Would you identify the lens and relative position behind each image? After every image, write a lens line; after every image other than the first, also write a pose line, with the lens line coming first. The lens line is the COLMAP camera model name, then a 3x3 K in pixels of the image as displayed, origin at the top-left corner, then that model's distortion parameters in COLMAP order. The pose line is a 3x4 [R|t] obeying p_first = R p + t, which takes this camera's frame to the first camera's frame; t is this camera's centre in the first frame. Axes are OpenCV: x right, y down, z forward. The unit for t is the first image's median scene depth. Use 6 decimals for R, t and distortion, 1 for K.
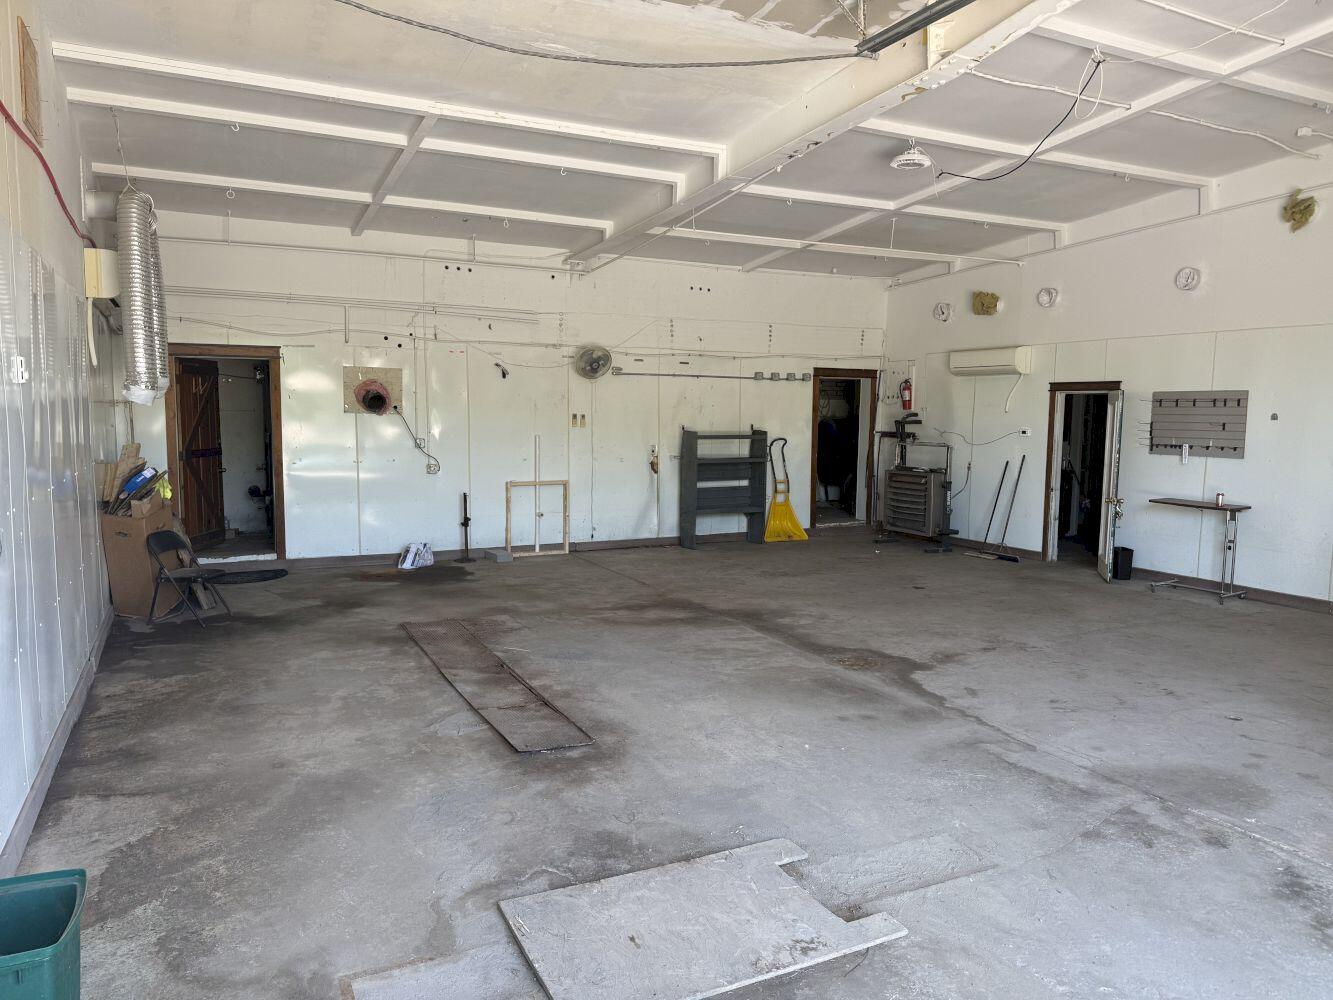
lens RADIAL K [[937.6, 0, 669.8], [0, 937.6, 503.8], [0, 0, 1]] dist [0.137805, -0.221680]
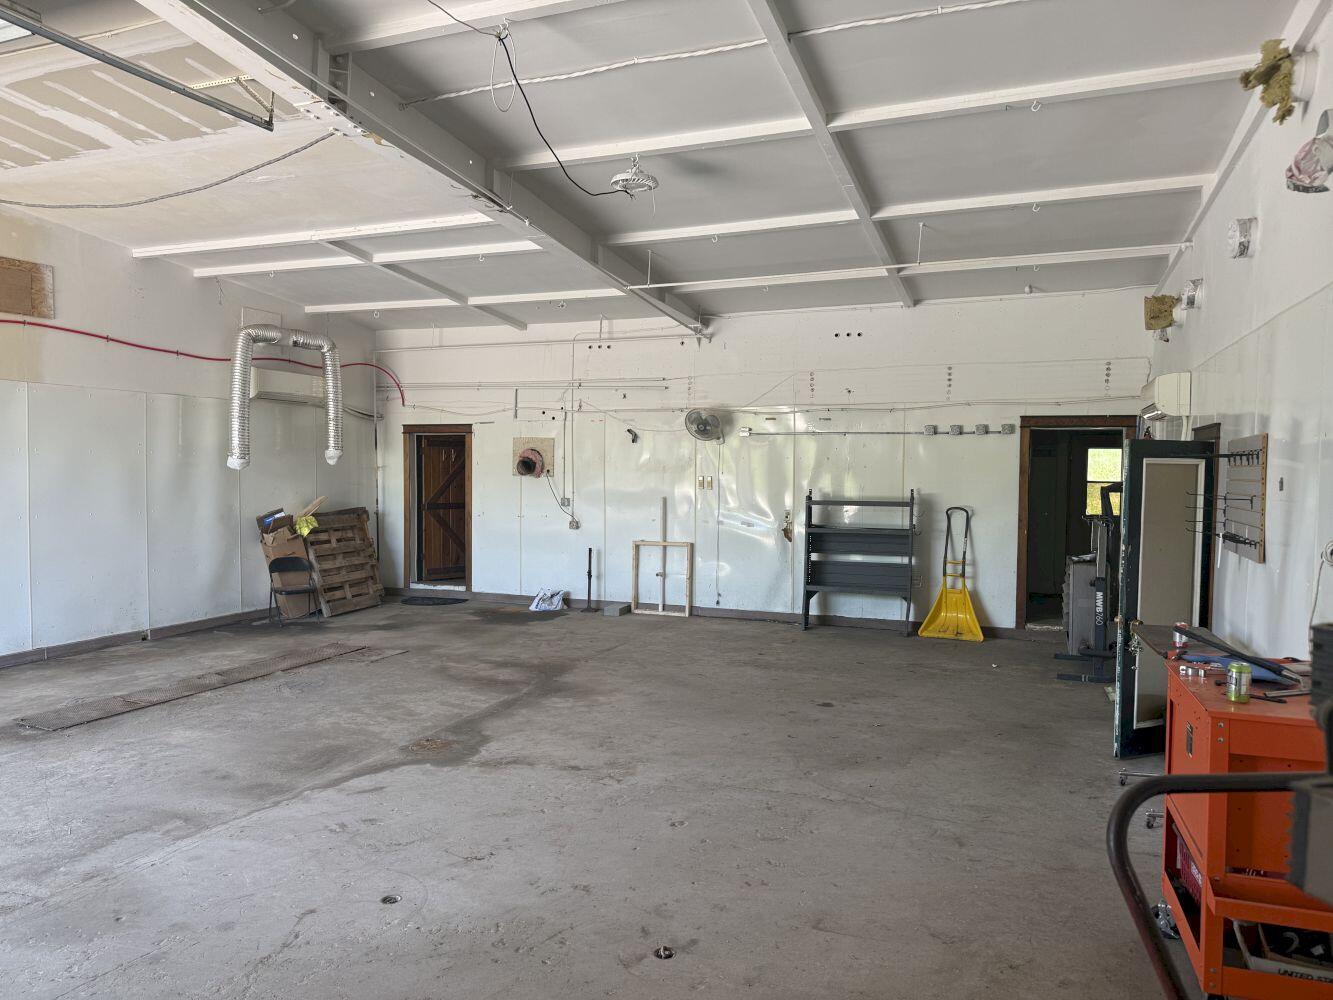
lens RADIAL K [[937.6, 0, 669.8], [0, 937.6, 503.8], [0, 0, 1]] dist [0.137805, -0.221680]
pose [[0.657535, 0.022716, -0.753082, 0.689592], [-0.074479, 0.996609, -0.034967, -0.032966], [0.749734, 0.079081, 0.656997, 0.364680]]
